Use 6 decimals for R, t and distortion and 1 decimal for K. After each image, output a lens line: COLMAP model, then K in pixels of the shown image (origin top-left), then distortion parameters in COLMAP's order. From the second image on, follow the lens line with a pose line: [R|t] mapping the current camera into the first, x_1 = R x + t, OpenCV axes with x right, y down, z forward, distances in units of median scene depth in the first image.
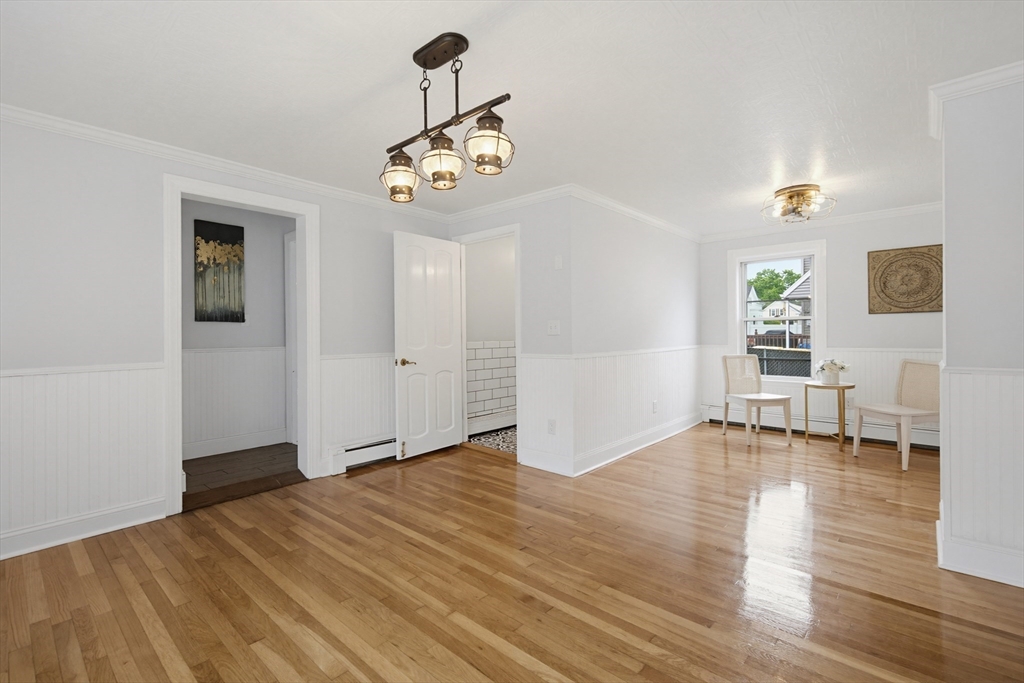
lens RADIAL K [[460.8, 0, 515.1], [0, 460.8, 329.0], [0, 0, 1]] dist [-0.015558, 0.000231]
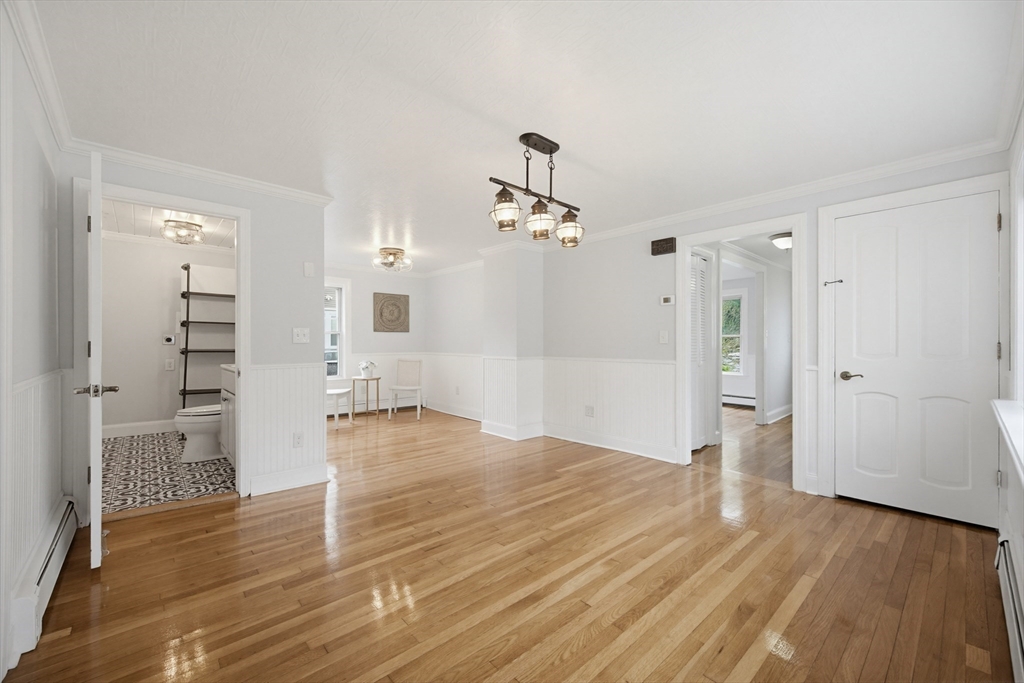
lens RADIAL K [[410.3, 0, 498.7], [0, 410.3, 345.5], [0, 0, 1]] dist [0.000369, 0.000100]
pose [[0.142147, -0.001114, 0.989845, -0.907291], [-0.009157, 0.999955, 0.002440, 0.010537], [-0.989803, -0.009411, 0.142131, 0.595466]]
